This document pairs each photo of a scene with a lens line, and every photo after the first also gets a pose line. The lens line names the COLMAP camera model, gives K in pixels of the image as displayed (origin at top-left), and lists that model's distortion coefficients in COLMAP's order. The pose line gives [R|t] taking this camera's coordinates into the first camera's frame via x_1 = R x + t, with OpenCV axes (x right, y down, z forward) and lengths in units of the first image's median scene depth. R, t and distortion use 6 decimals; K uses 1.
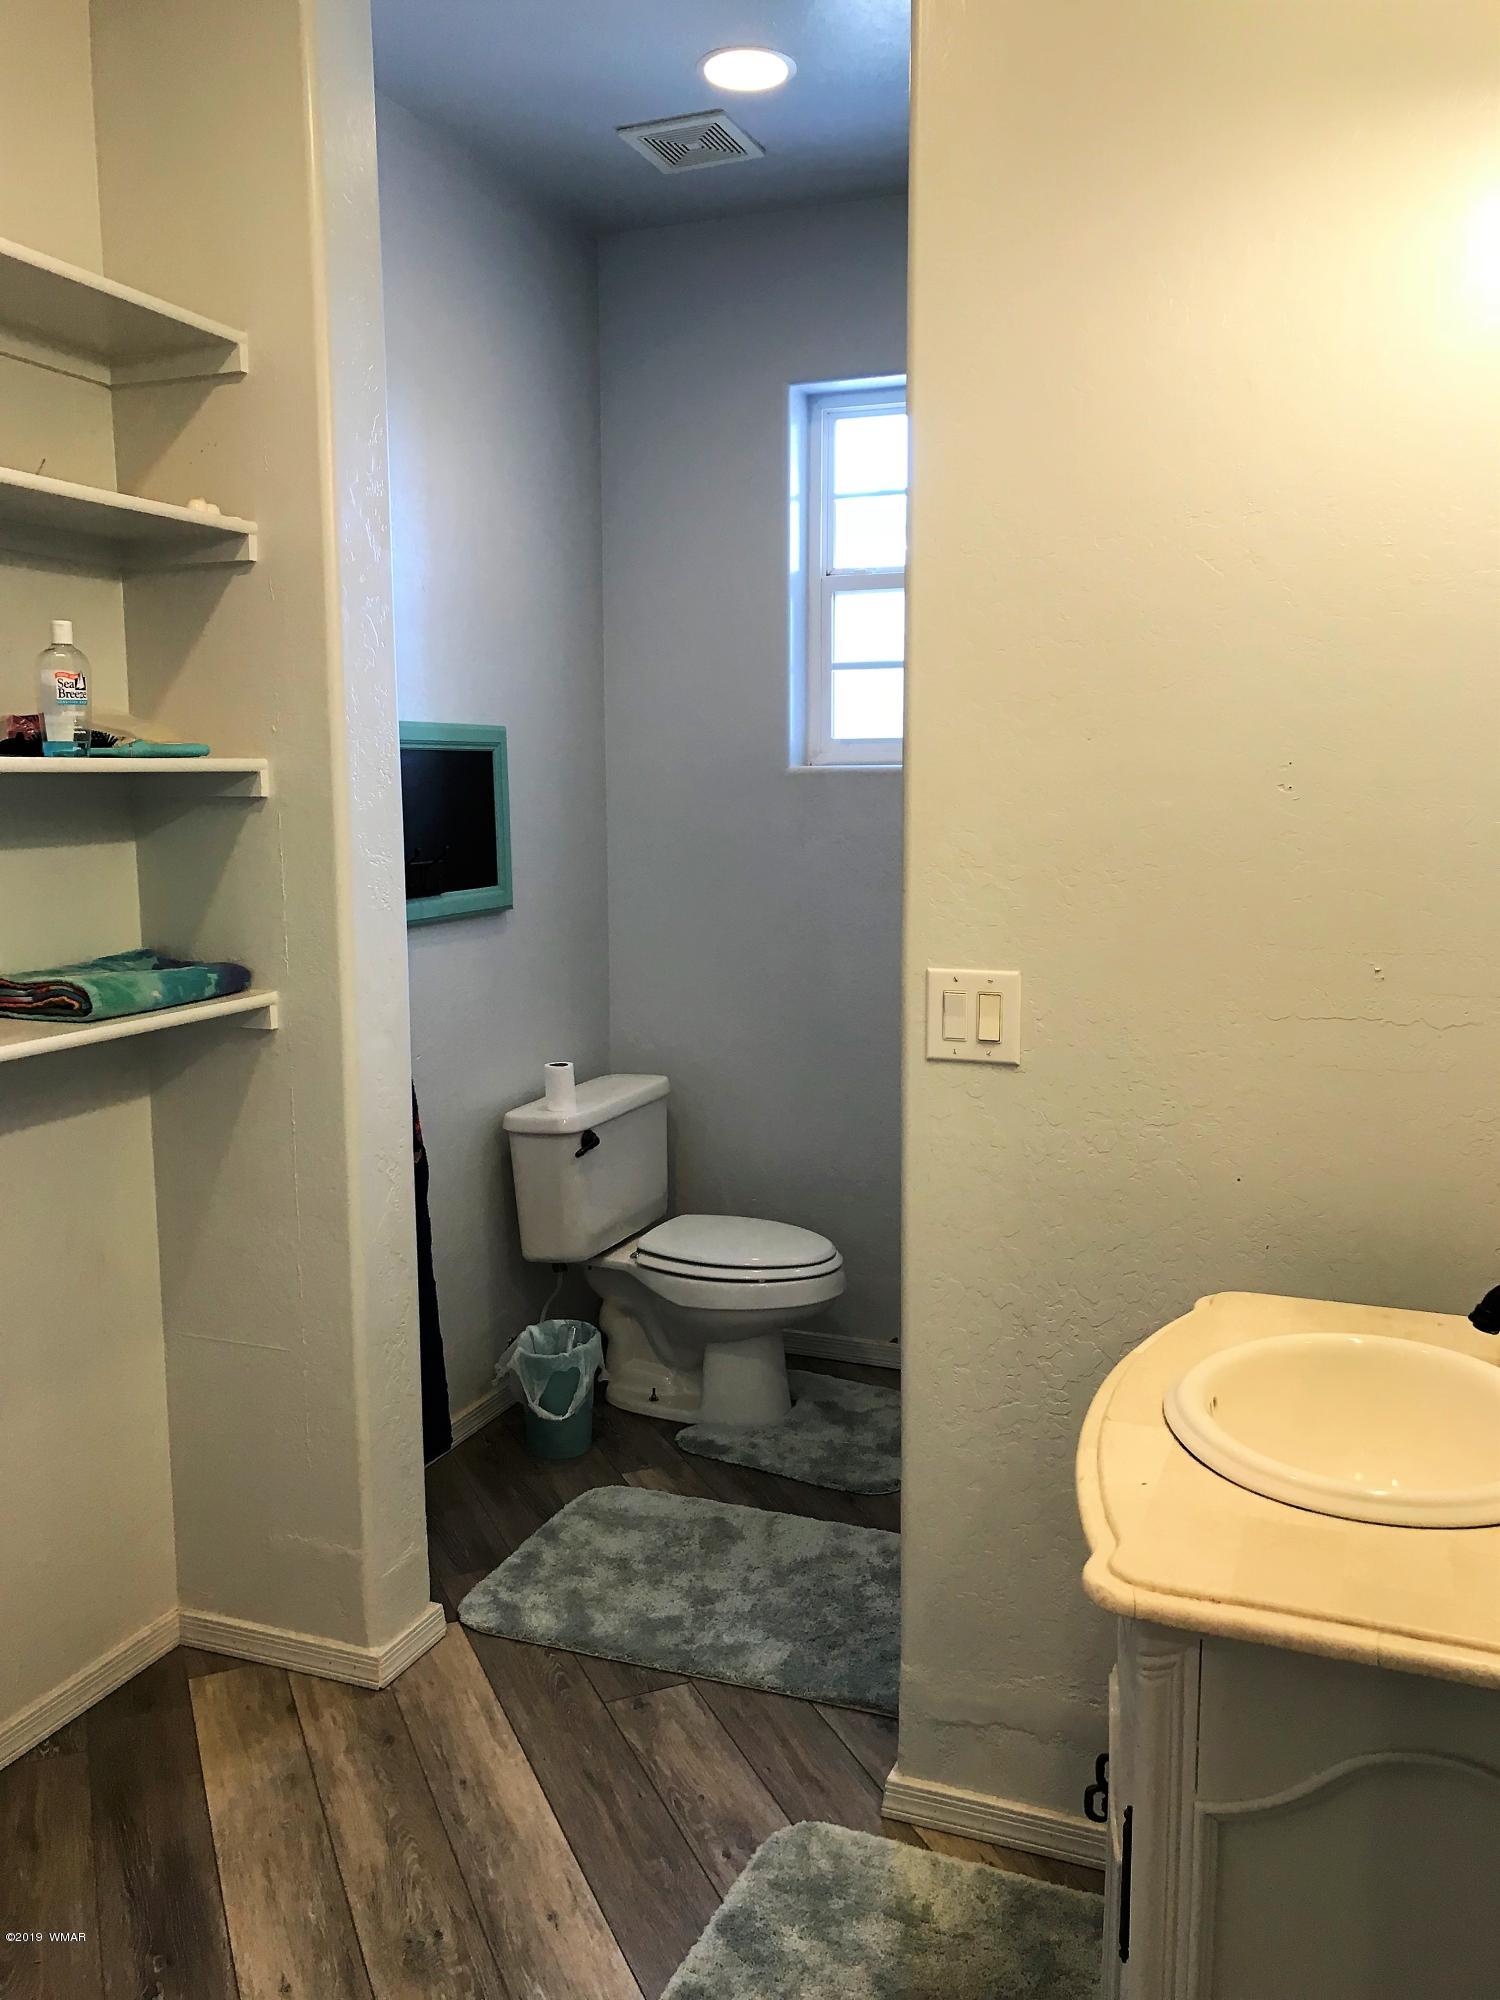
lens RADIAL K [[1655.3, 0, 750.0], [0, 1655.3, 1000.0], [0, 0, 1]] dist [0.016312, -0.000745]
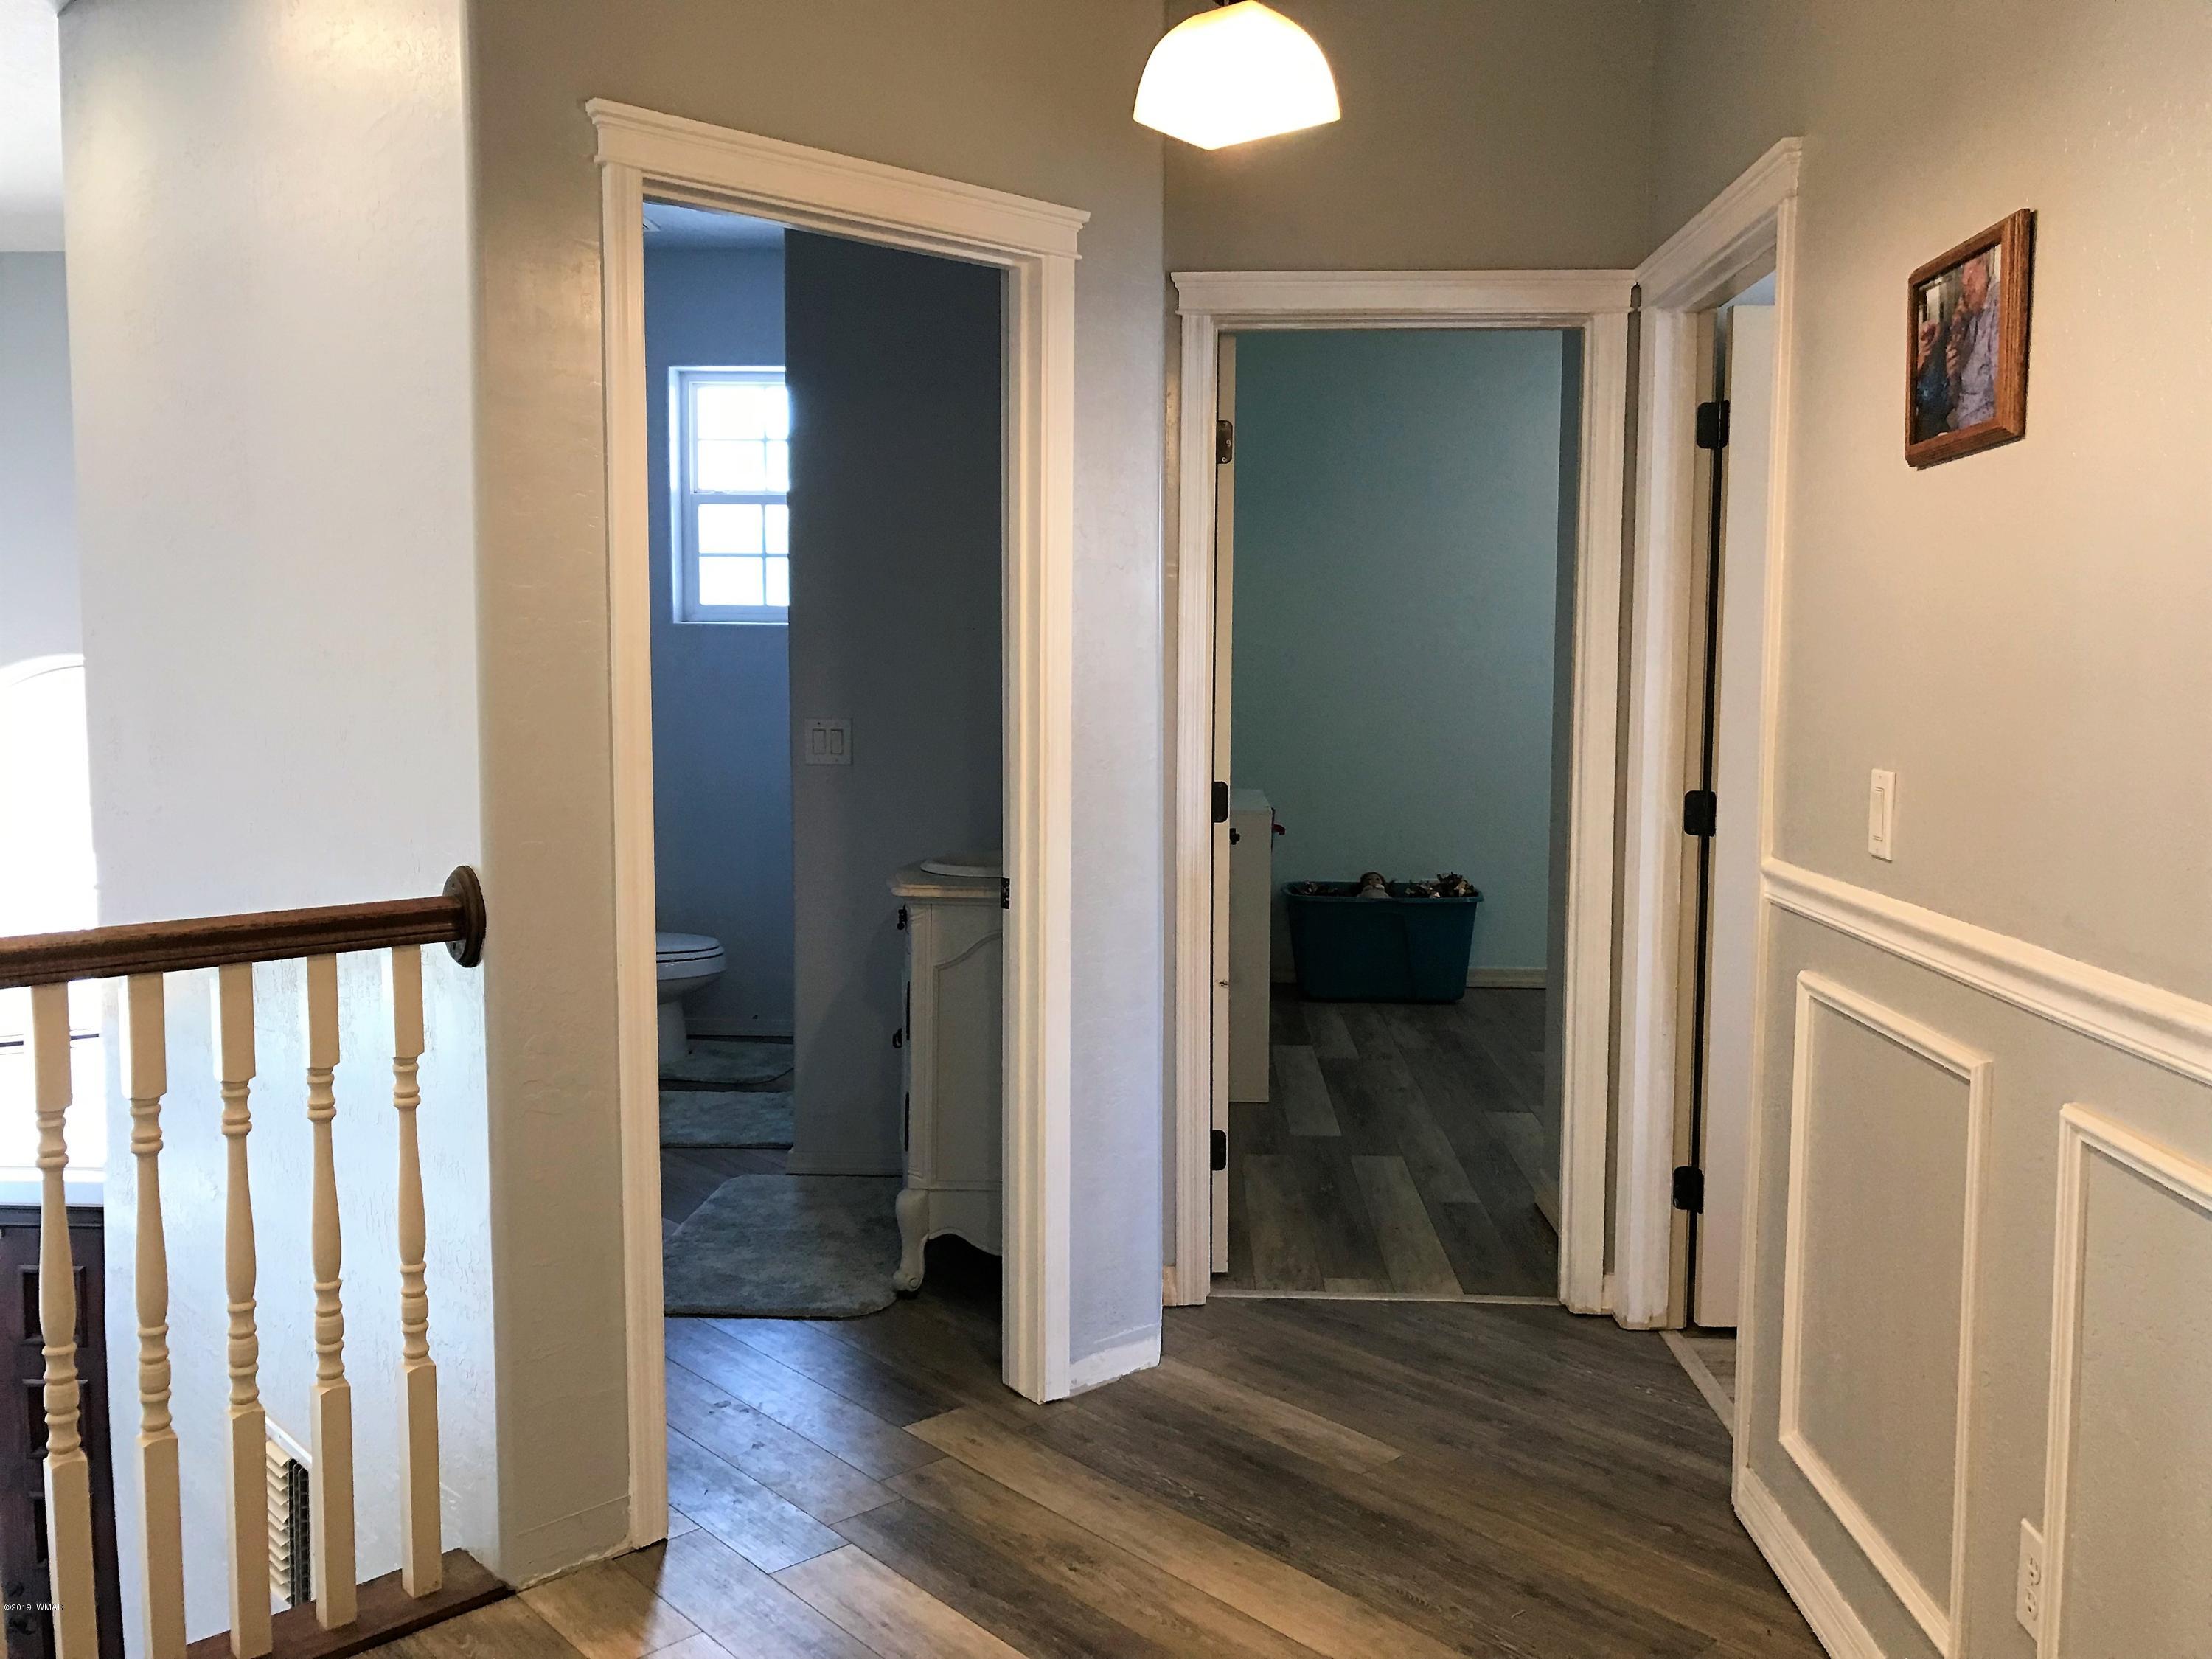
lens RADIAL K [[1830.8, 0, 1106.0], [0, 1830.8, 829.5], [0, 0, 1]] dist [0.016312, -0.000745]
pose [[0.946848, -0.022074, 0.320922, -0.141992], [0.038119, 0.998313, -0.043800, 0.131110], [-0.319414, 0.053705, 0.946092, -0.657602]]
